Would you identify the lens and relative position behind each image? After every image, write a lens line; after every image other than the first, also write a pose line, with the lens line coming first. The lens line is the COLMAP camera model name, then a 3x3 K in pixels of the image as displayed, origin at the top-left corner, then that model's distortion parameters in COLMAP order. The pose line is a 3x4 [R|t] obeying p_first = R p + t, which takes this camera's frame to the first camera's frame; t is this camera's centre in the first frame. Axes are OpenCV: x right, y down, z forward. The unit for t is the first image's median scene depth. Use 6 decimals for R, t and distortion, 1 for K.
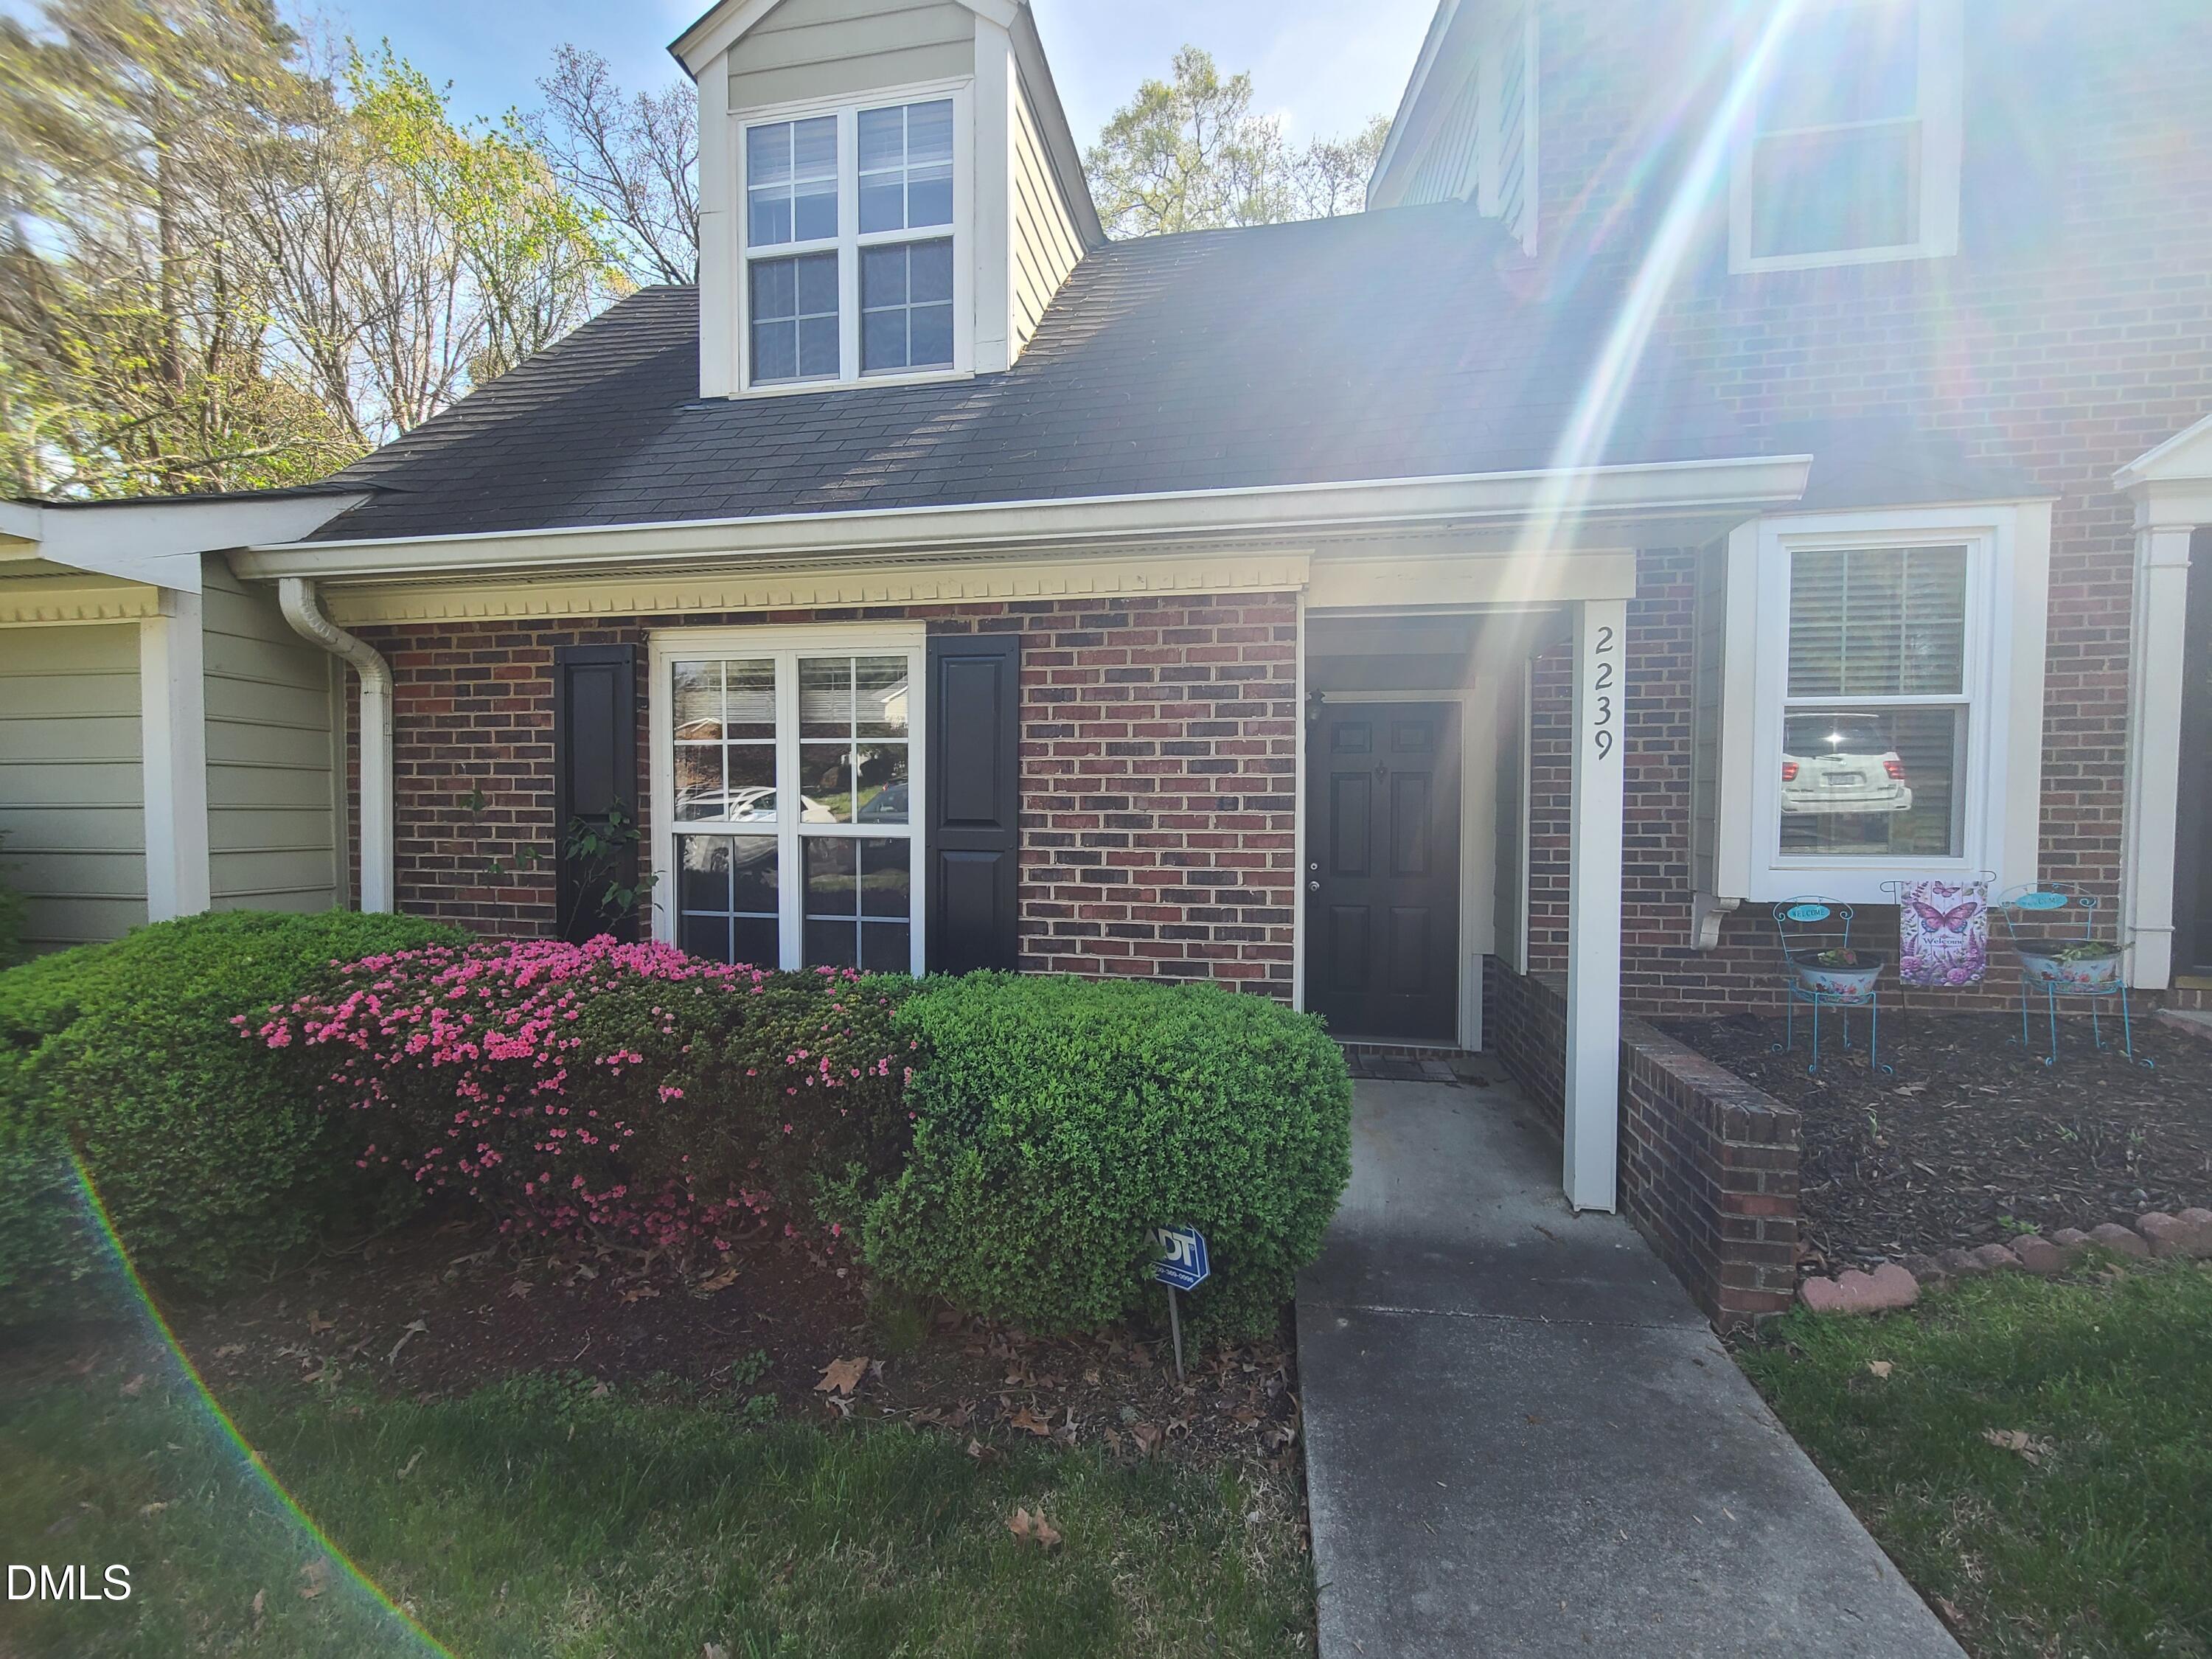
lens RADIAL K [[909.3, 0, 1118.7], [0, 909.3, 833.8], [0, 0, 1]] dist [-0.005499, 0.001350]
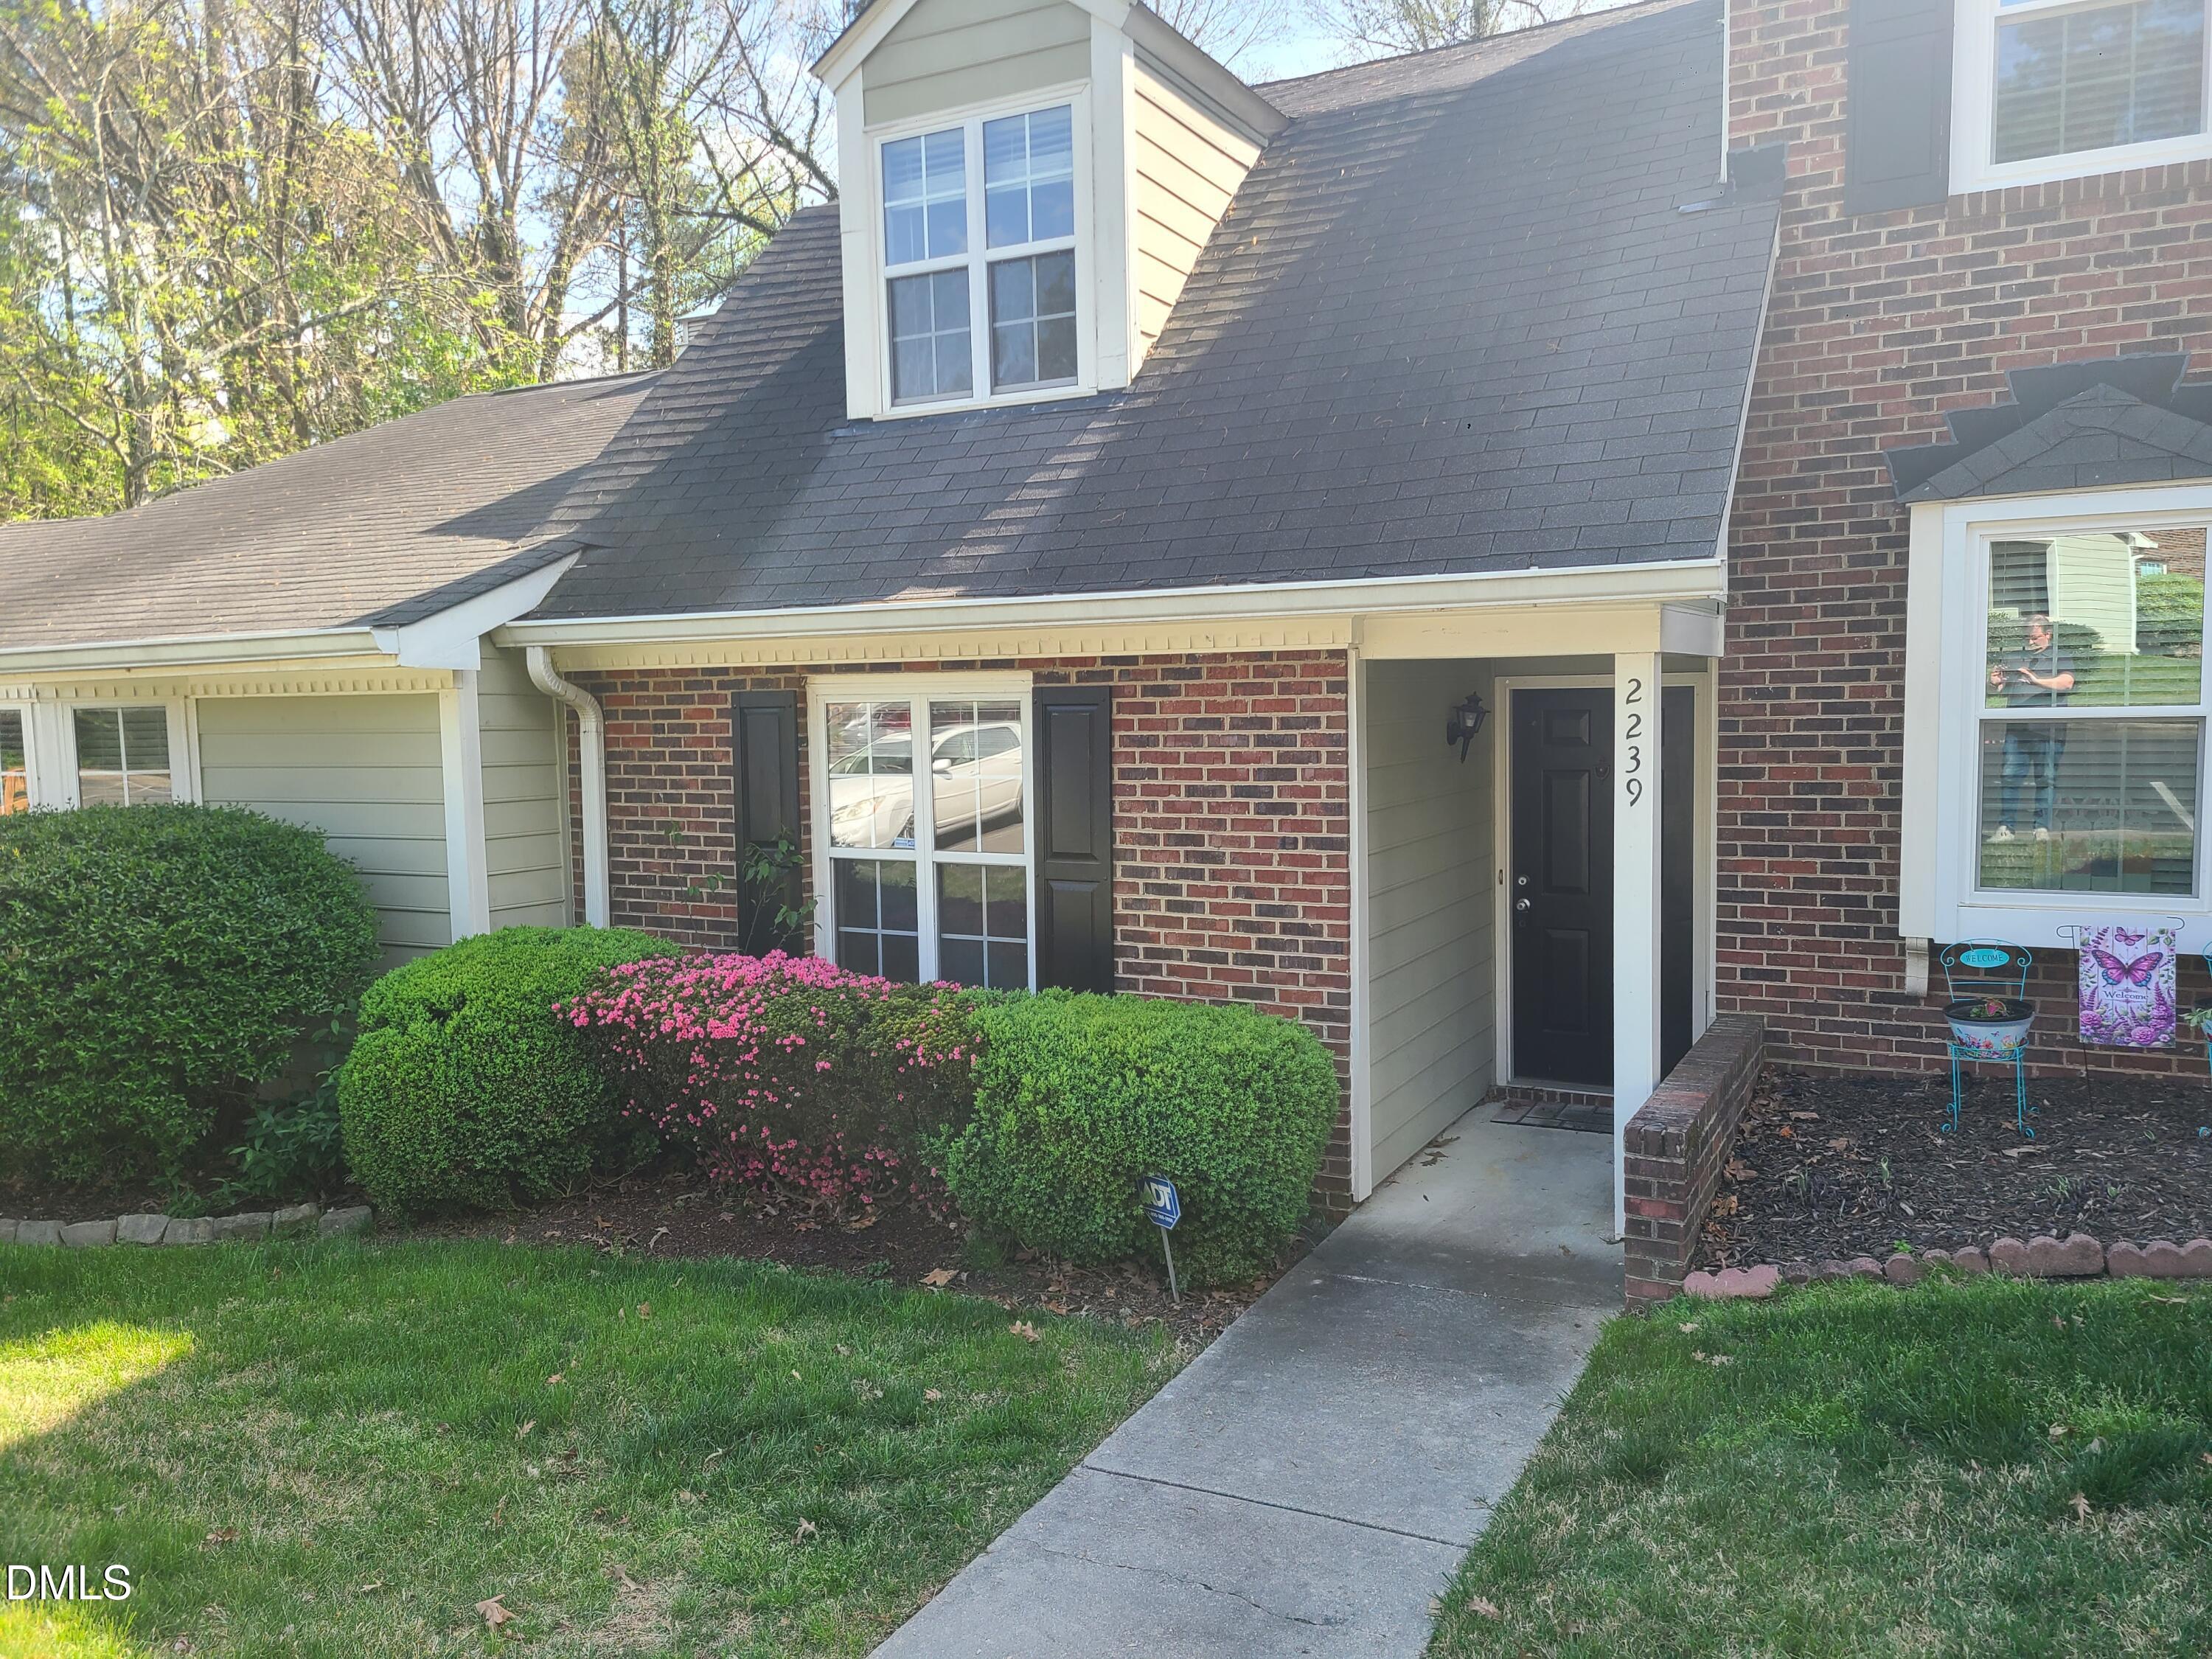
lens RADIAL K [[1661.5, 0, 1111.4], [0, 1661.5, 827.5], [0, 0, 1]] dist [0.067425, -0.052272]
pose [[0.952499, 0.002821, -0.304528, 0.508565], [0.012242, 0.998794, 0.047541, -0.144884], [0.304295, -0.049011, 0.951316, -0.925513]]
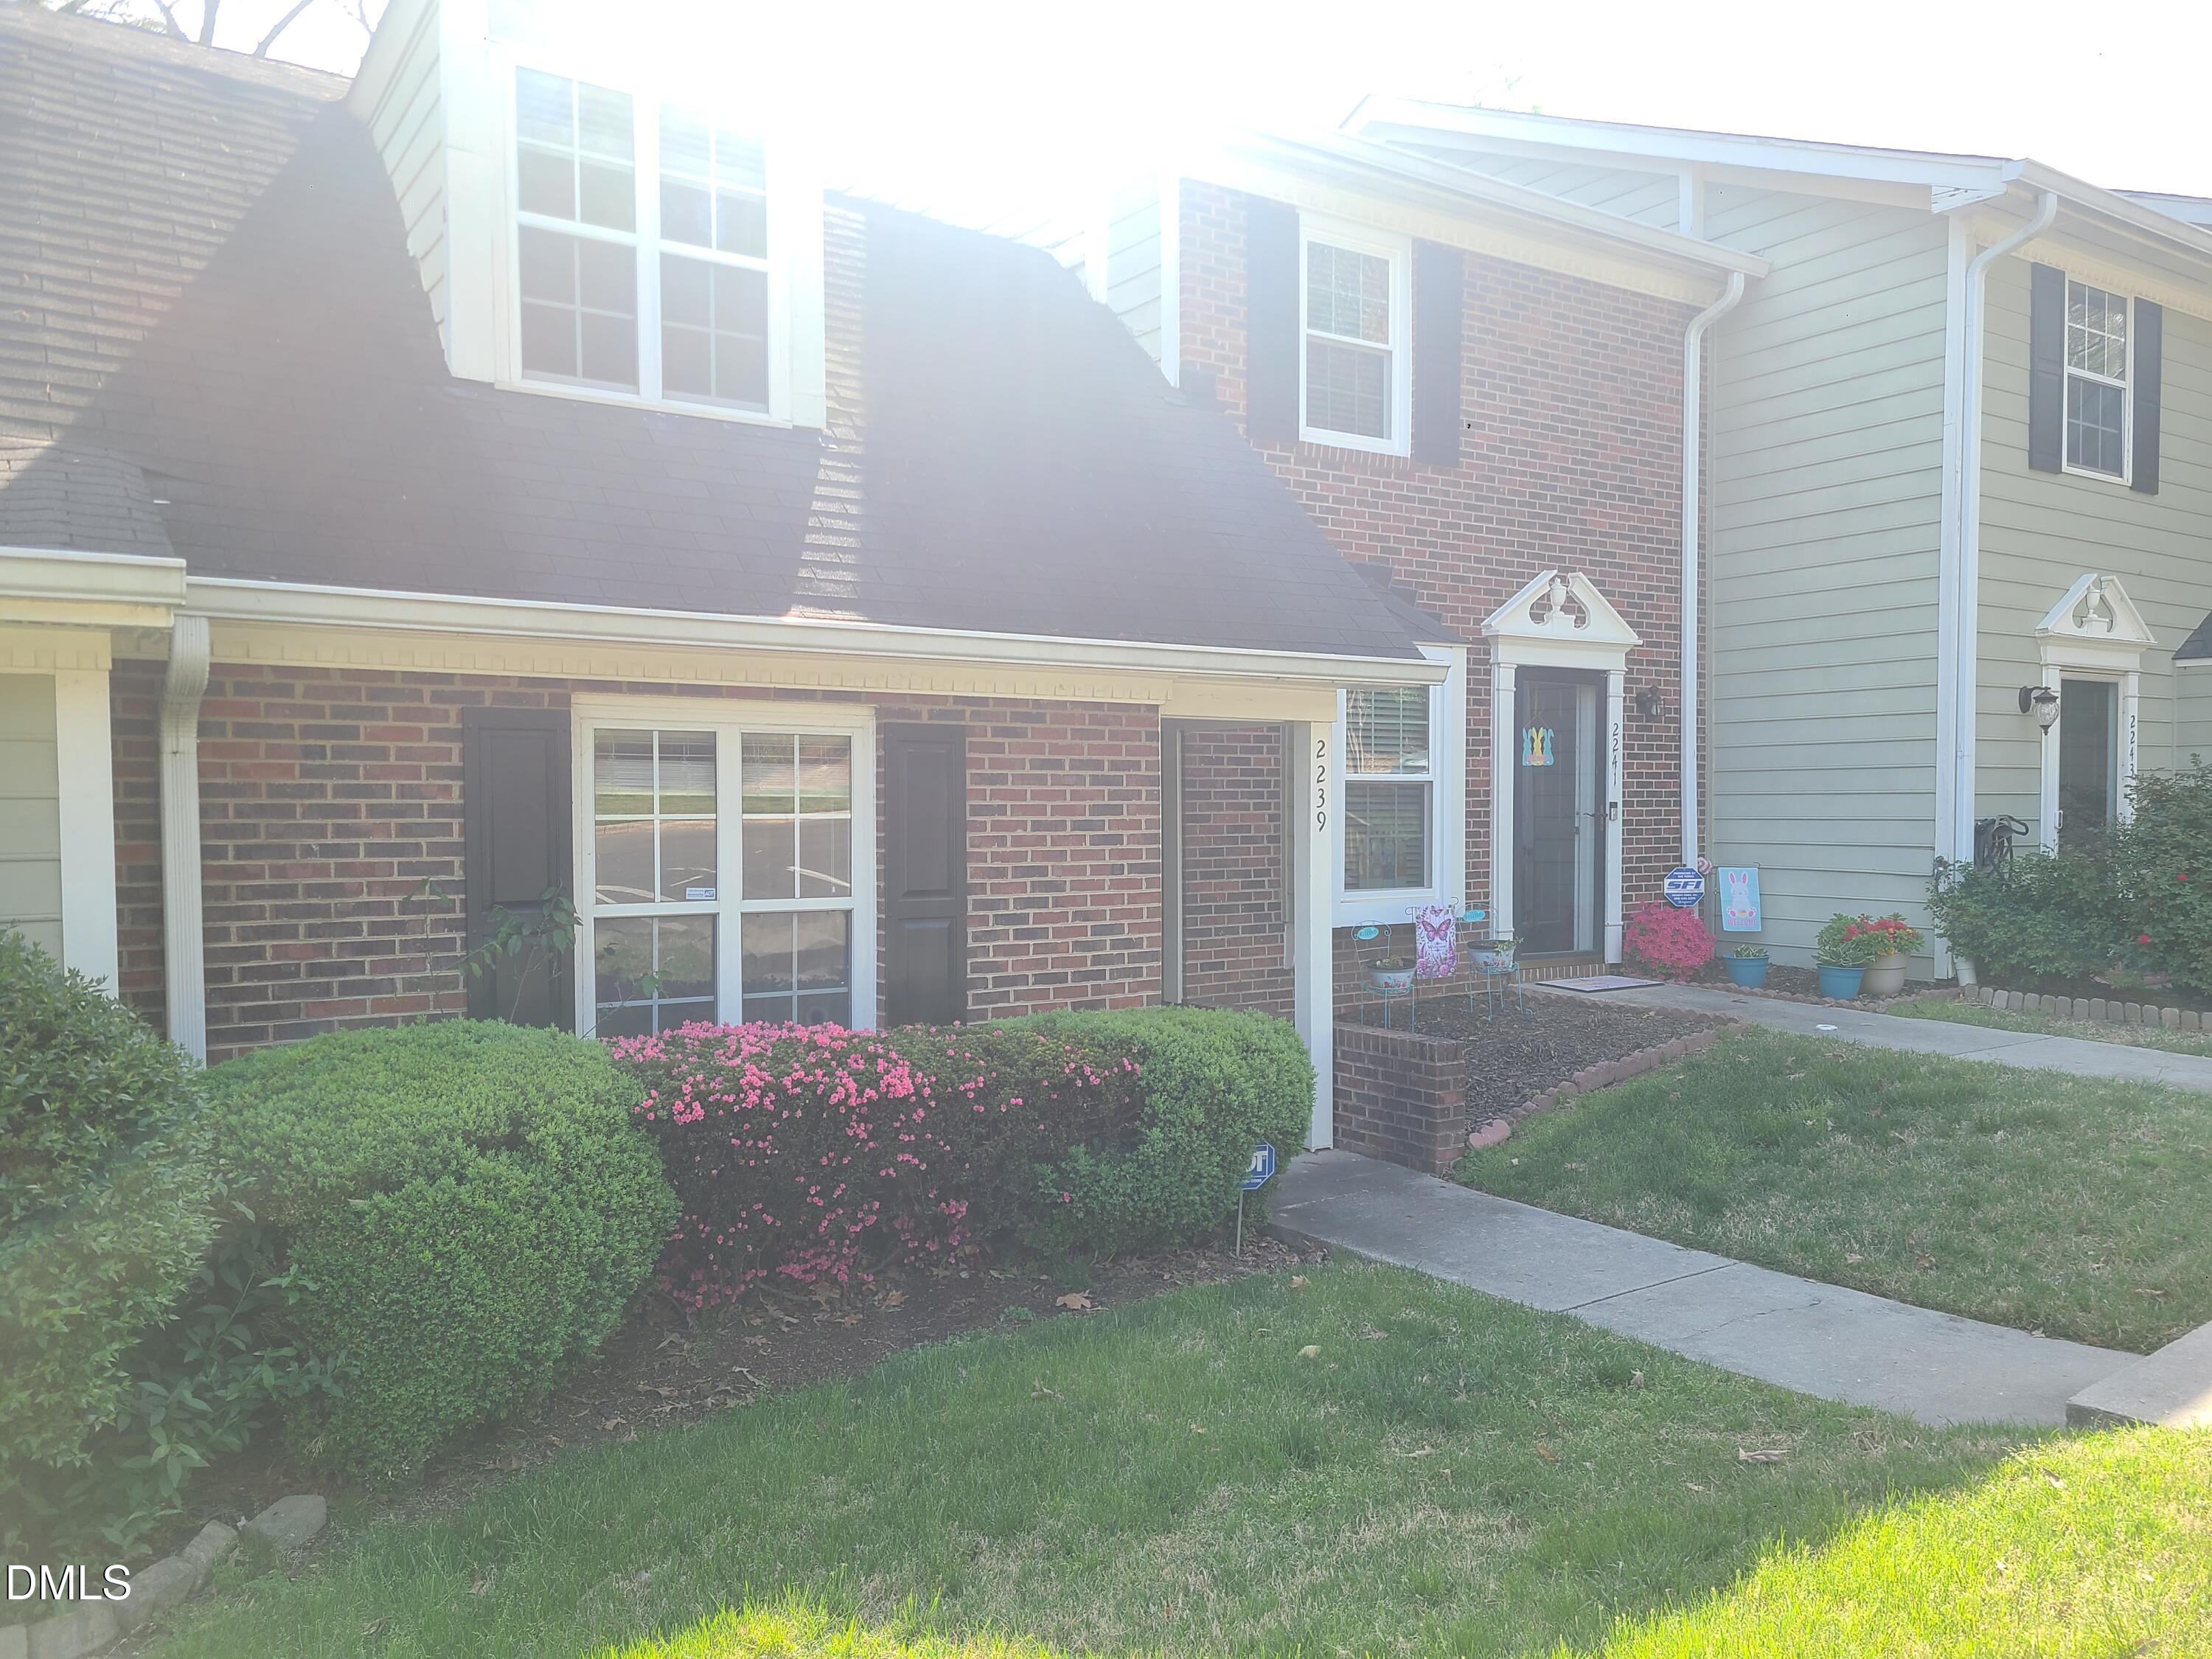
lens RADIAL K [[1661.5, 0, 1133.5], [0, 1661.5, 832.0], [0, 0, 1]] dist [0.067425, -0.052272]
pose [[0.713709, -0.015467, 0.700271, -1.421835], [0.025076, 0.999679, -0.003478, -0.074299], [-0.699993, 0.020042, 0.713868, -0.628074]]
